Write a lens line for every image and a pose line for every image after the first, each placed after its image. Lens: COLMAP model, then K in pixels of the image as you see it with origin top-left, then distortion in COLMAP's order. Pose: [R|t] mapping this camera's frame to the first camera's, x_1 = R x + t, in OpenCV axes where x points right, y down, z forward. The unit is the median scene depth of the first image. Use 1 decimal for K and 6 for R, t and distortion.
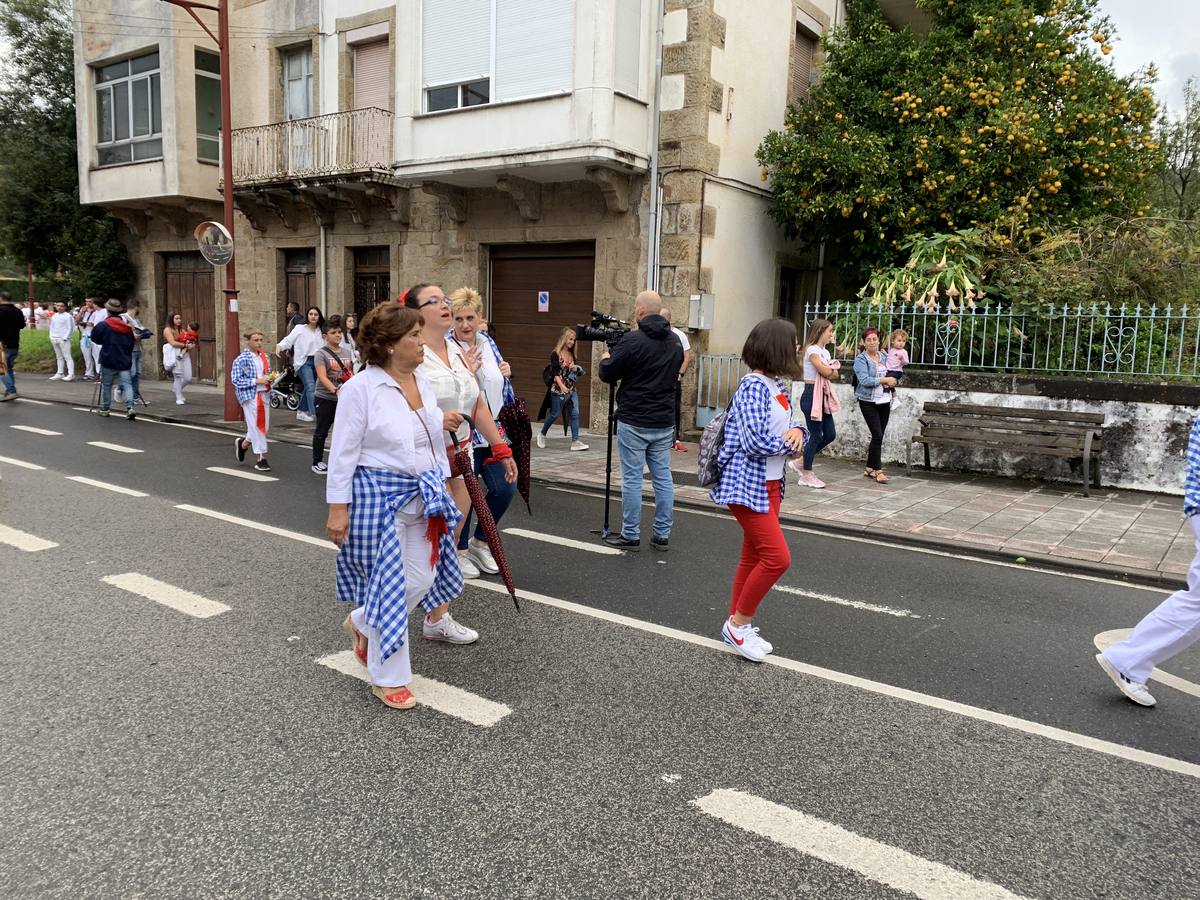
lens RADIAL K [[924.3, 0, 600.0], [0, 924.3, 450.0], [0, 0, 1]] dist [0.033352, -0.030532]
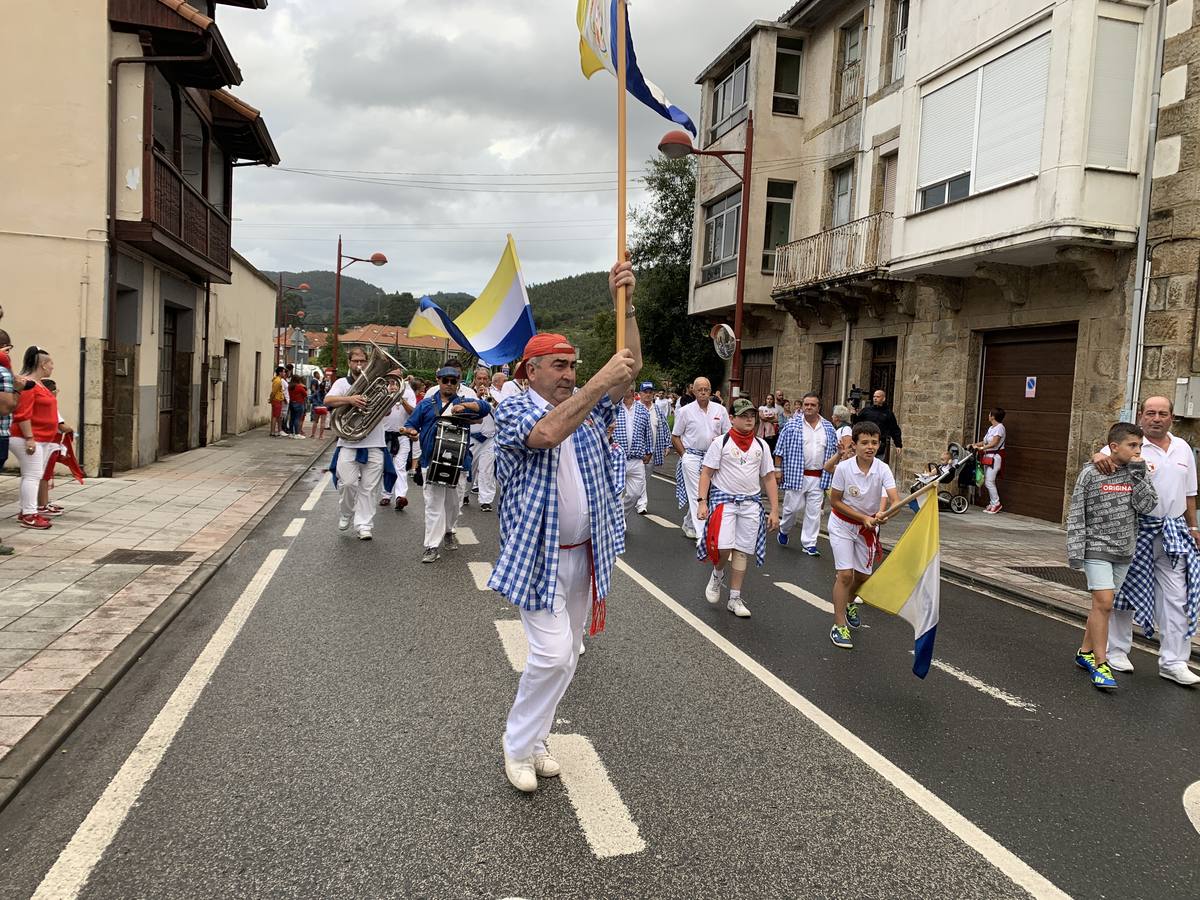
lens RADIAL K [[914.1, 0, 599.5], [0, 914.1, 466.7], [0, 0, 1]] dist [0.050760, -0.058194]
pose [[0.759089, 0.054441, -0.648706, 0.248718], [-0.105460, 0.993618, -0.040018, 0.007751], [0.642387, 0.098789, 0.759986, -0.006315]]
